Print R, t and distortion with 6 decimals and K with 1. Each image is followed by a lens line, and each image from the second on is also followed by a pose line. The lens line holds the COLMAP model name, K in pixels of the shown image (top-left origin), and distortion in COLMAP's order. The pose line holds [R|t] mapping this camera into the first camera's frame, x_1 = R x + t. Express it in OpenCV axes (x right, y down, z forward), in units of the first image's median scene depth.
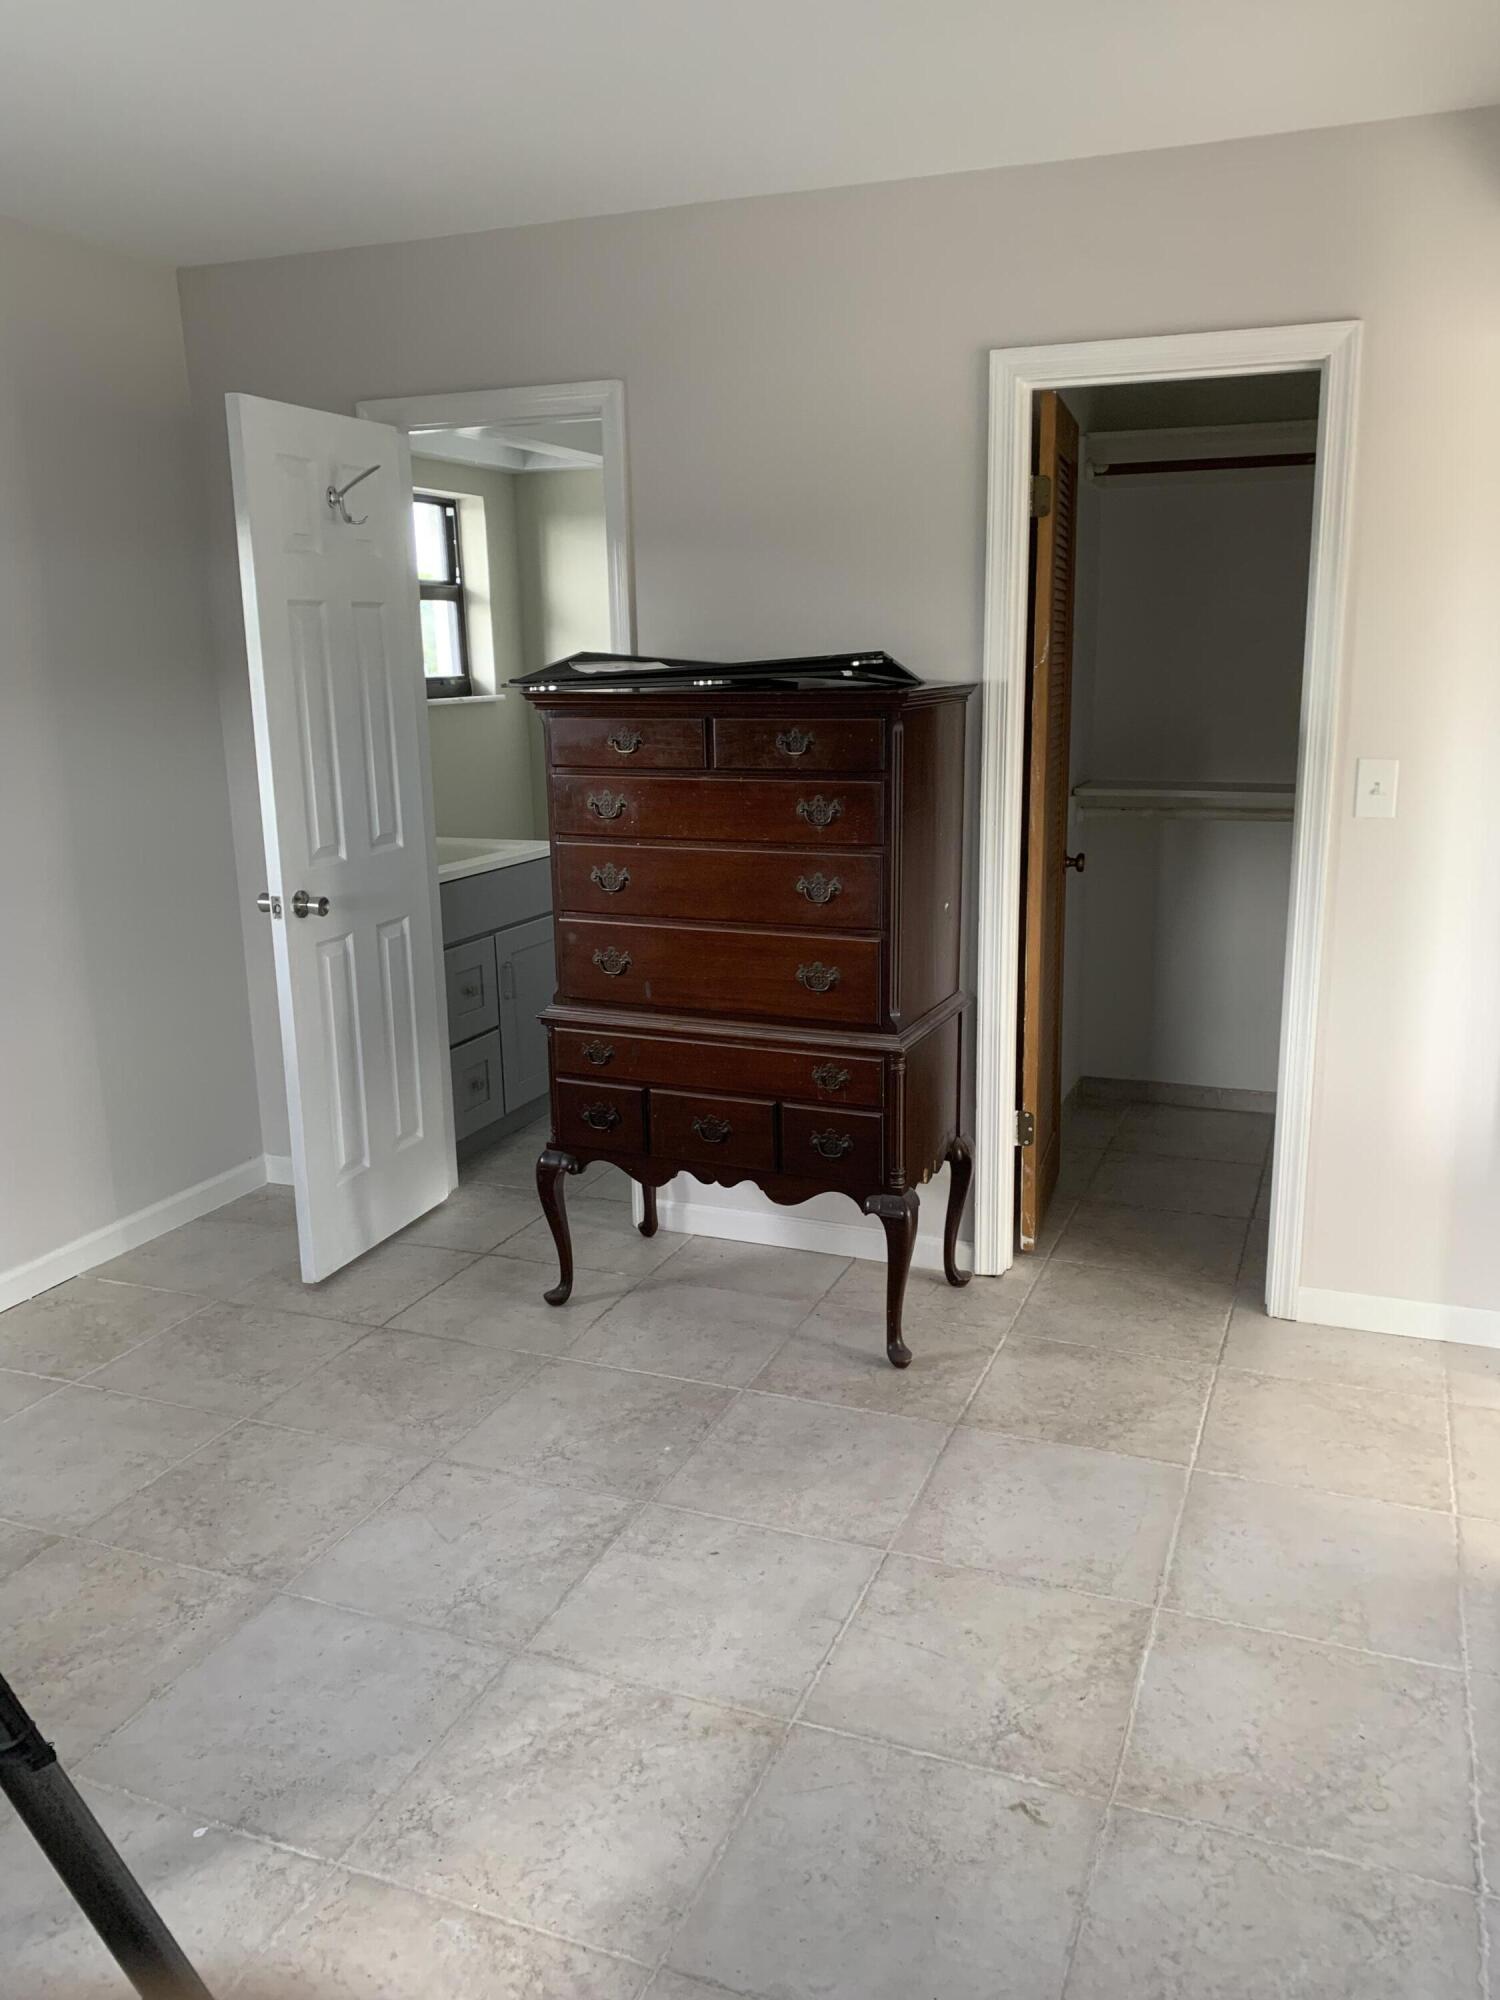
lens RADIAL K [[1555.5, 0, 752.3], [0, 1555.5, 968.8], [0, 0, 1]] dist [0.054816, -0.078933]
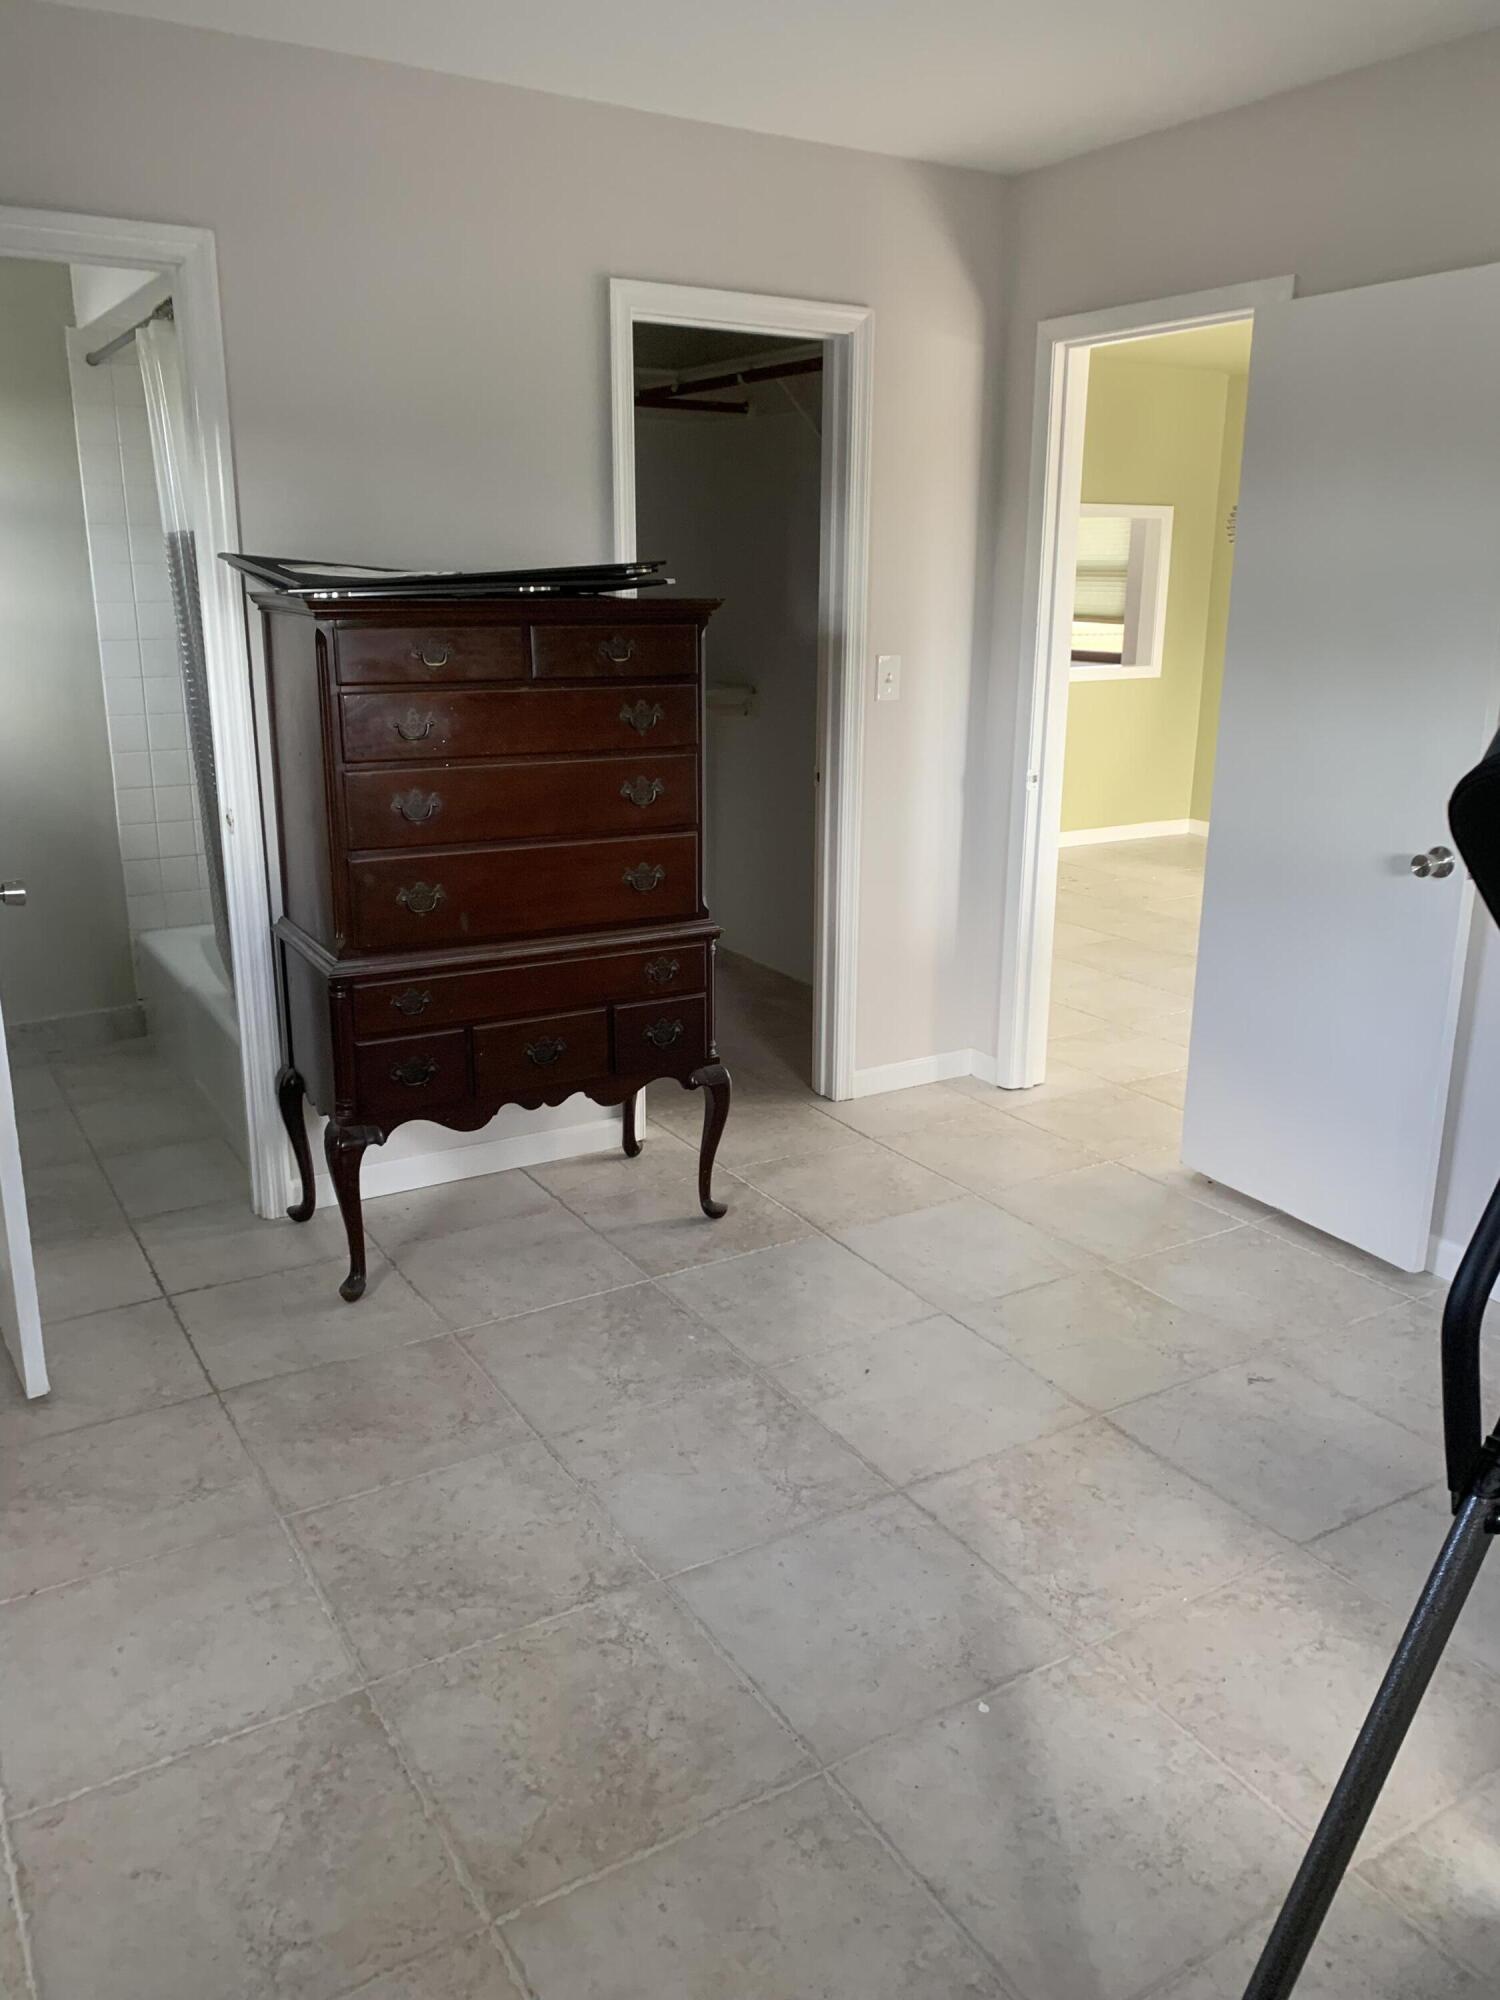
lens RADIAL K [[1528.1, 0, 756.6], [0, 1528.1, 998.0], [0, 0, 1]] dist [0.063895, -0.122428]
pose [[0.596462, -0.195295, 0.778519, -0.720660], [0.150190, 0.979971, 0.130763, -0.037734], [-0.788464, 0.038931, 0.613847, 0.308827]]
